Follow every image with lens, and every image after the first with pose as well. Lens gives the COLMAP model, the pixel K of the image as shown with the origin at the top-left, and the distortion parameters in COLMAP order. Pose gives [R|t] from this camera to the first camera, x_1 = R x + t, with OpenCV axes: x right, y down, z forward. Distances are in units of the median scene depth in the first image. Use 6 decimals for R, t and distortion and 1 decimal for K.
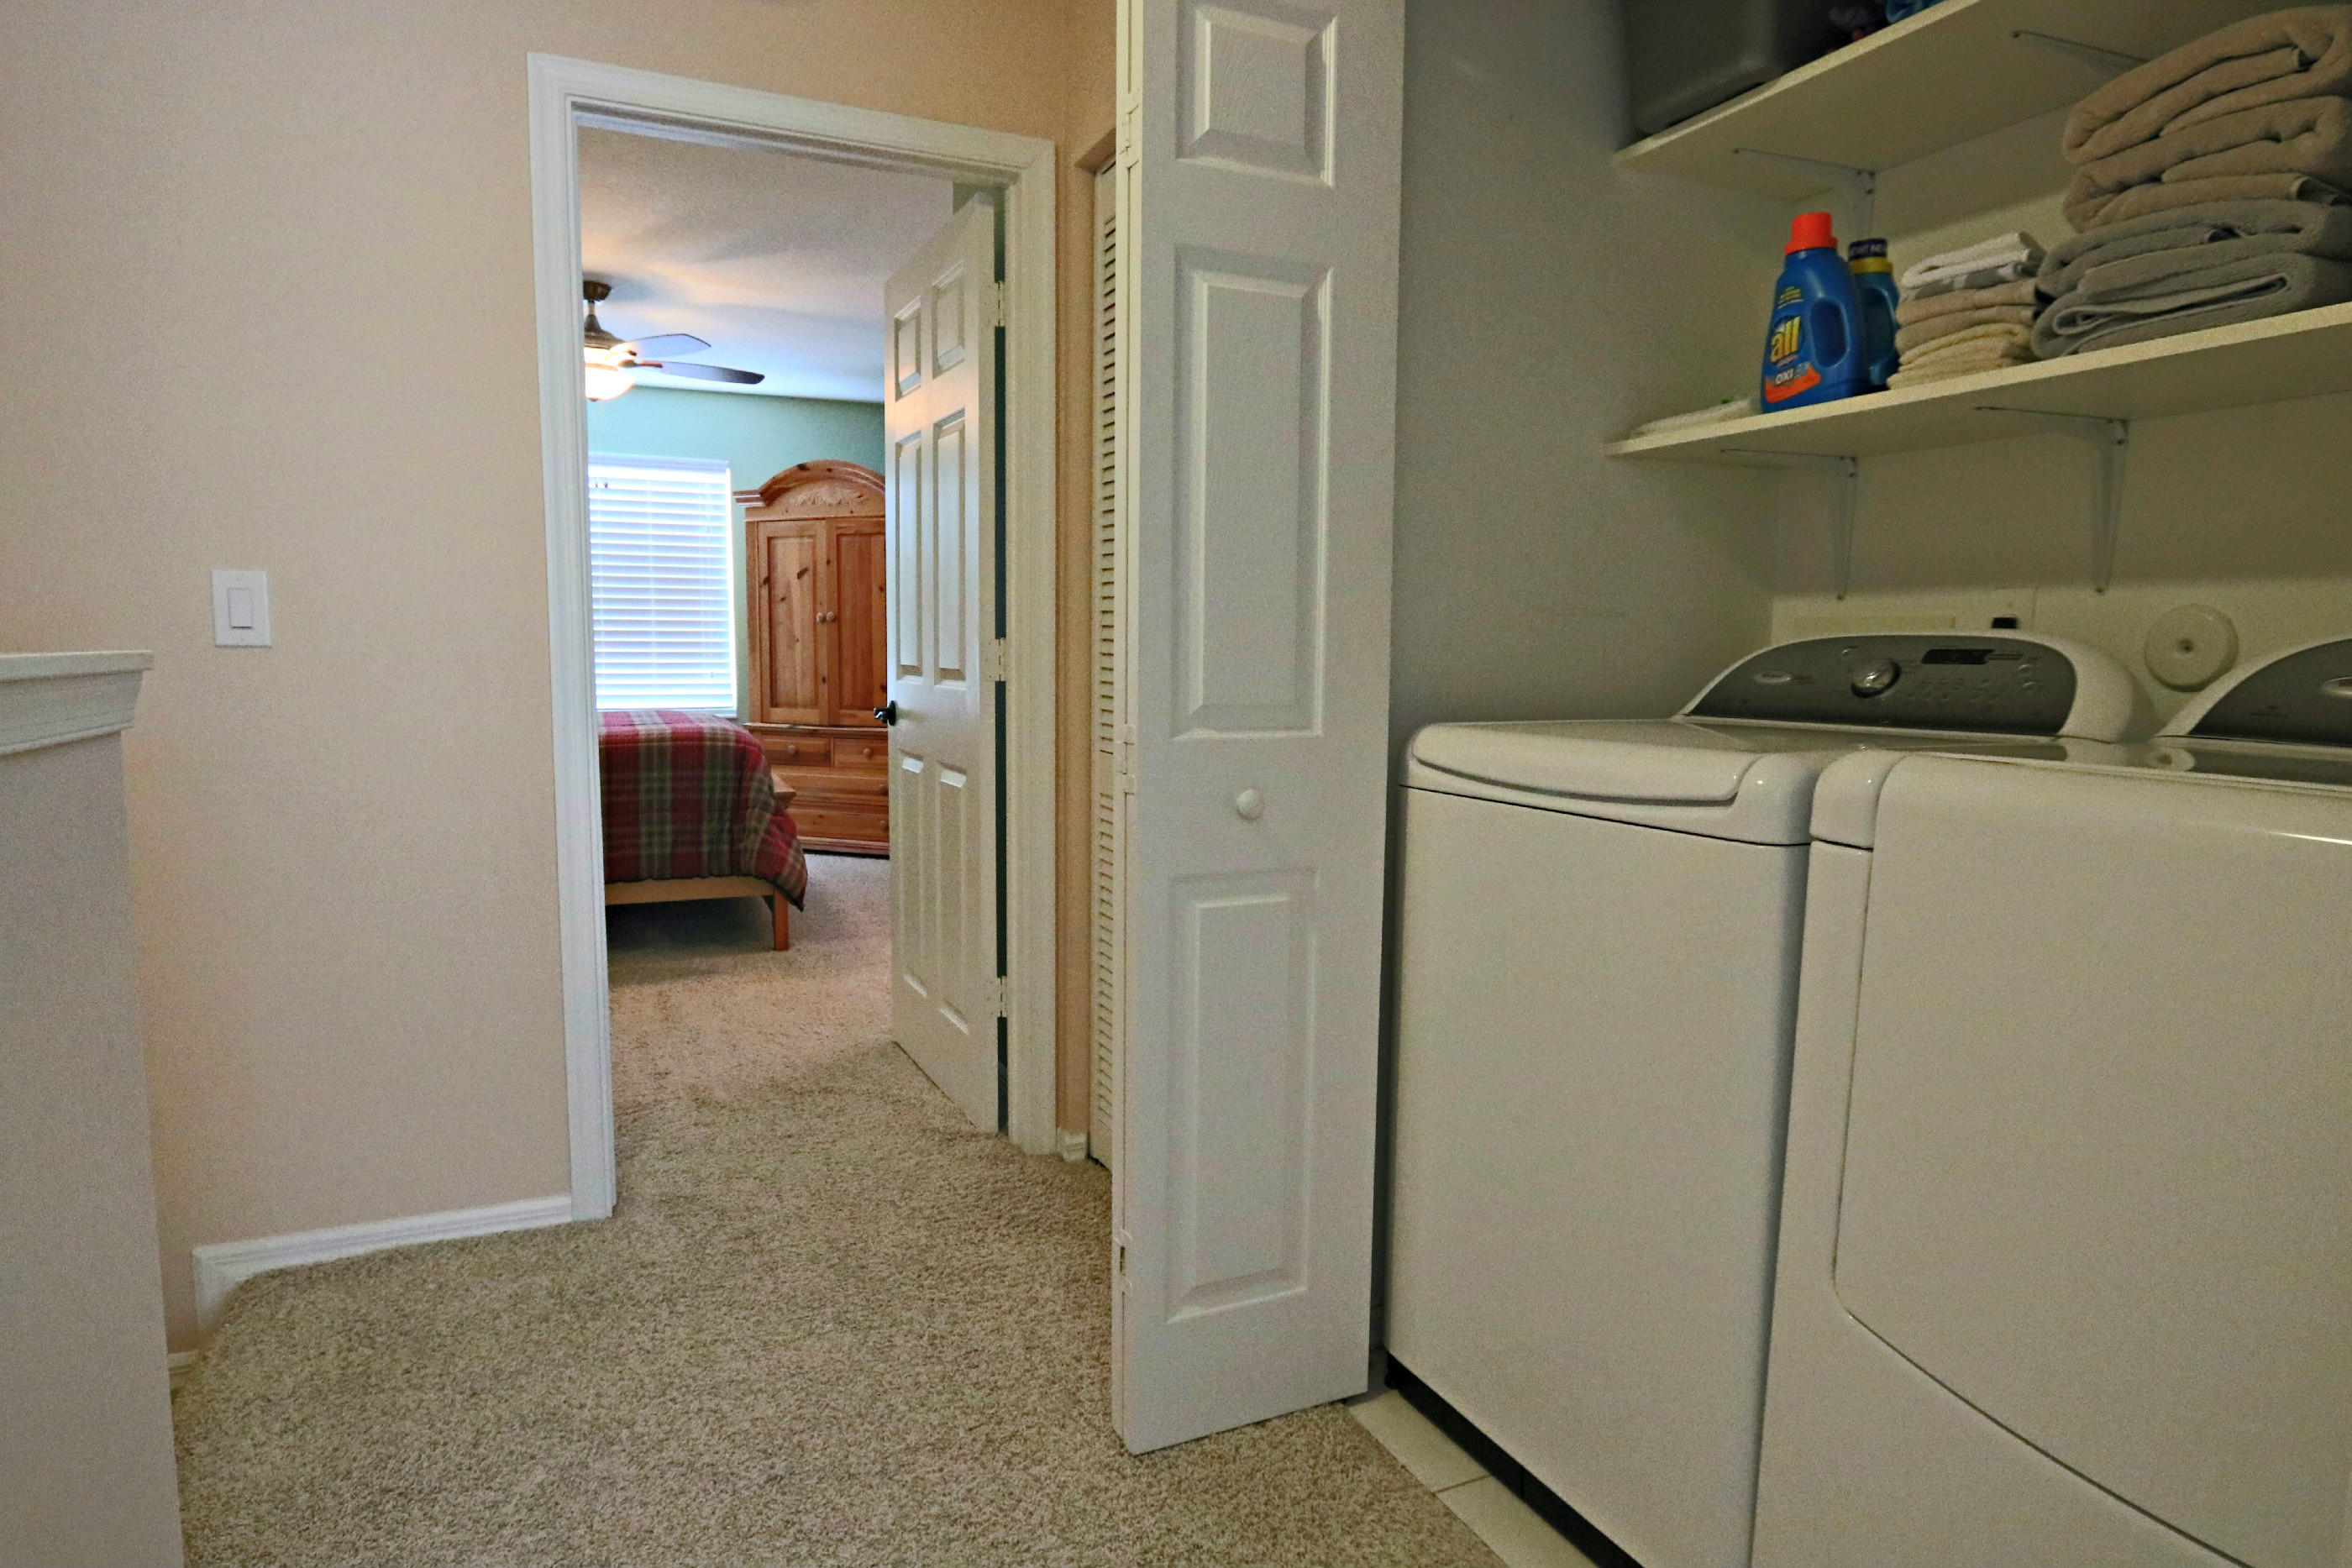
lens RADIAL K [[1308.7, 0, 1212.4], [0, 1308.7, 767.6], [0, 0, 1]] dist [-0.013899, -0.002232]
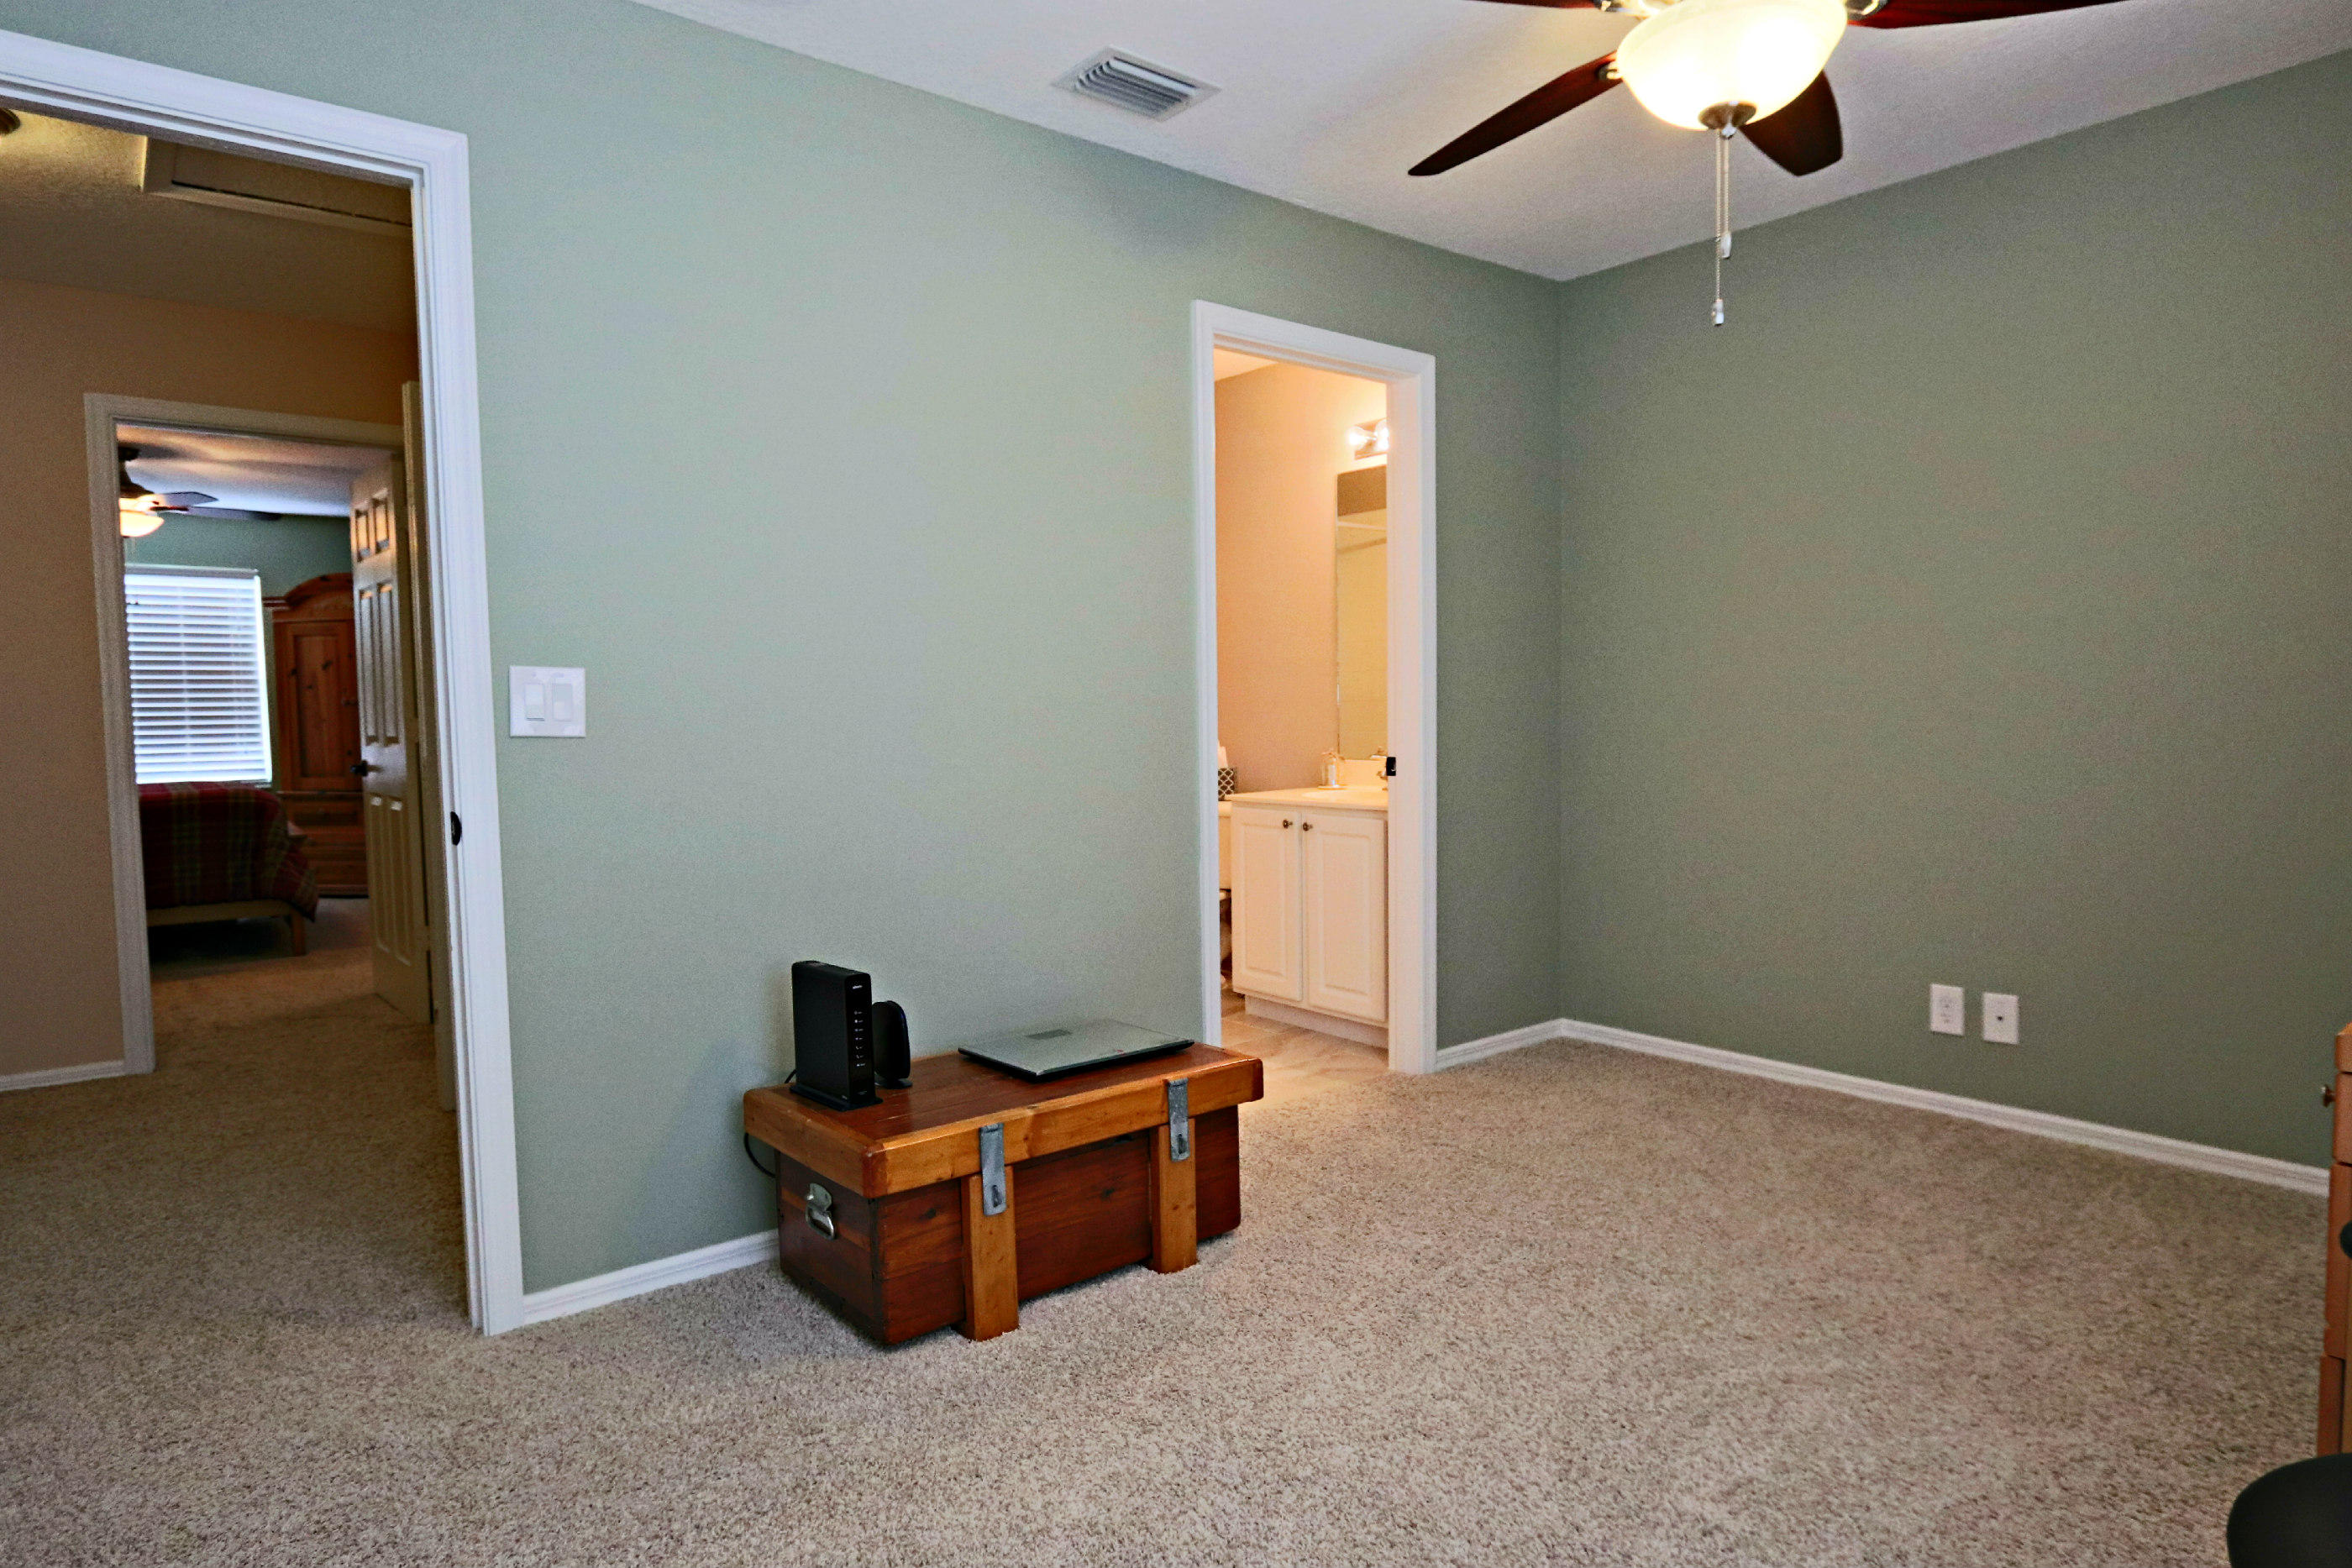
lens RADIAL K [[1308.7, 0, 1167.6], [0, 1308.7, 776.1], [0, 0, 1]] dist [-0.013899, -0.002232]
pose [[0.972065, -0.040240, 0.231237, 0.236163], [0.049616, 0.998159, -0.034873, 0.050149], [-0.229408, 0.045372, 0.972272, -0.505978]]
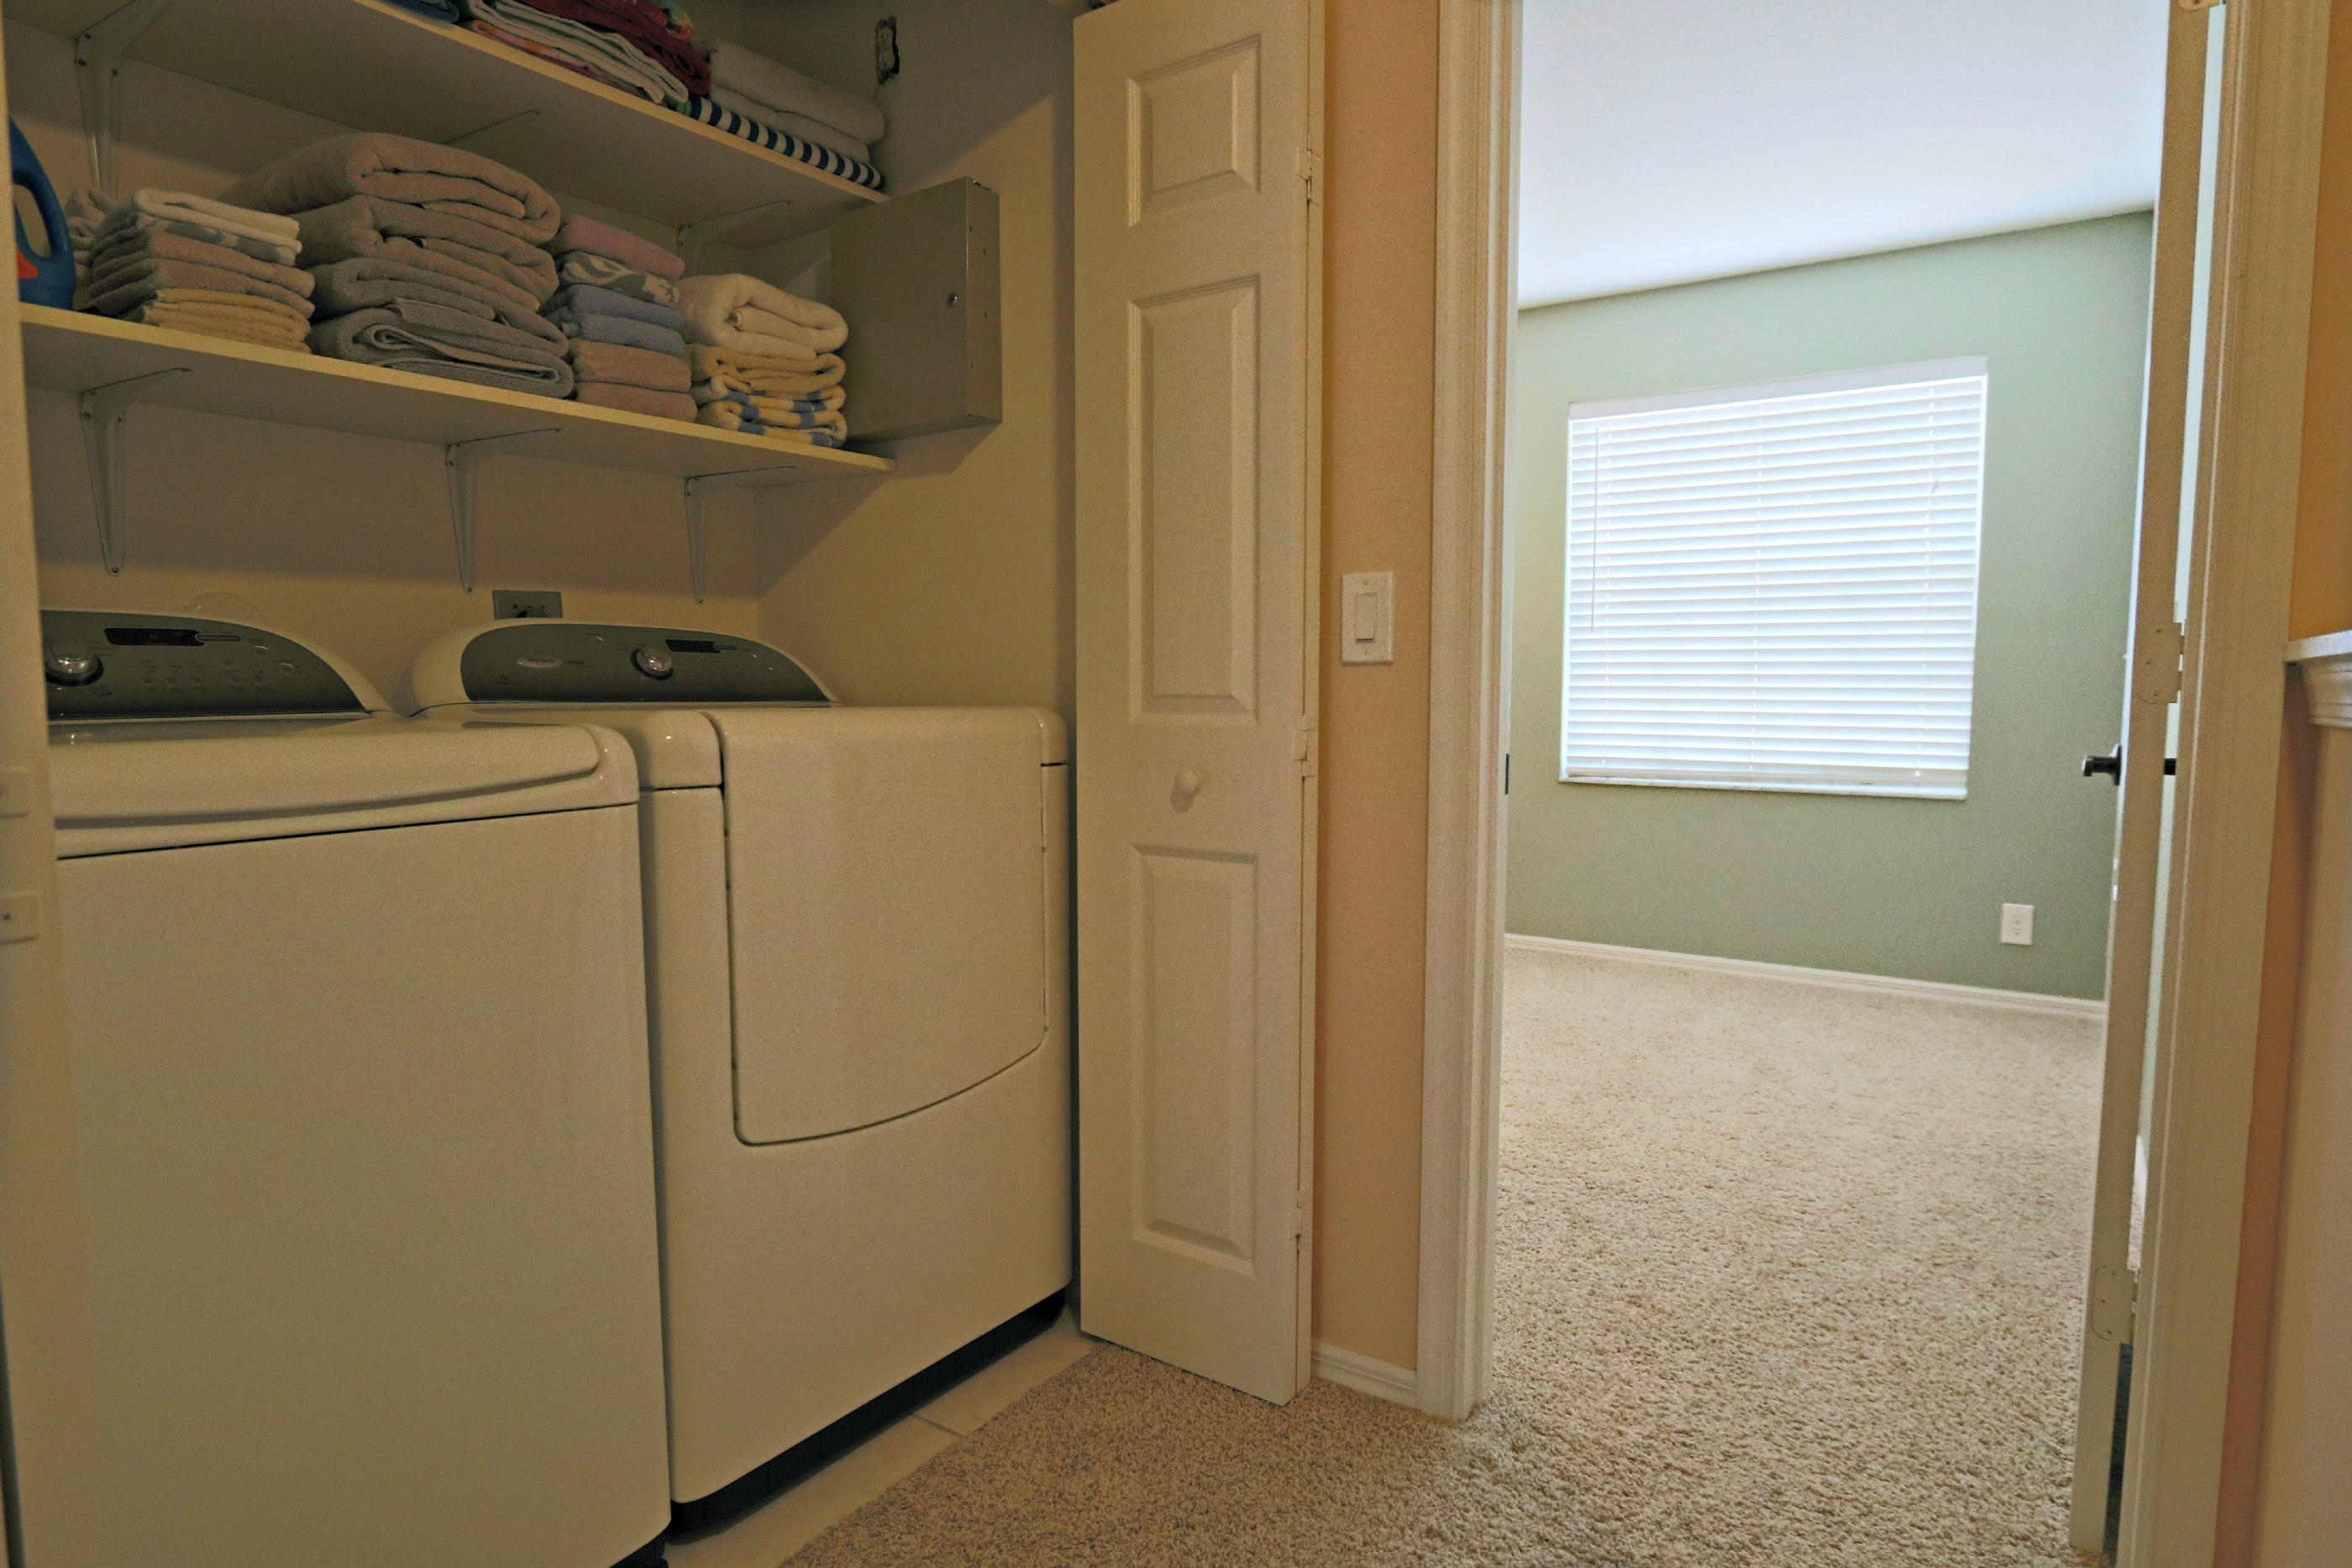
lens RADIAL K [[1308.7, 0, 1136.9], [0, 1308.7, 784.7], [0, 0, 1]] dist [-0.013899, -0.002232]
pose [[-0.502023, -0.080778, 0.861074, -0.132386], [0.073533, 0.988037, 0.135559, -0.013457], [-0.861722, 0.131371, -0.490078, 0.208459]]
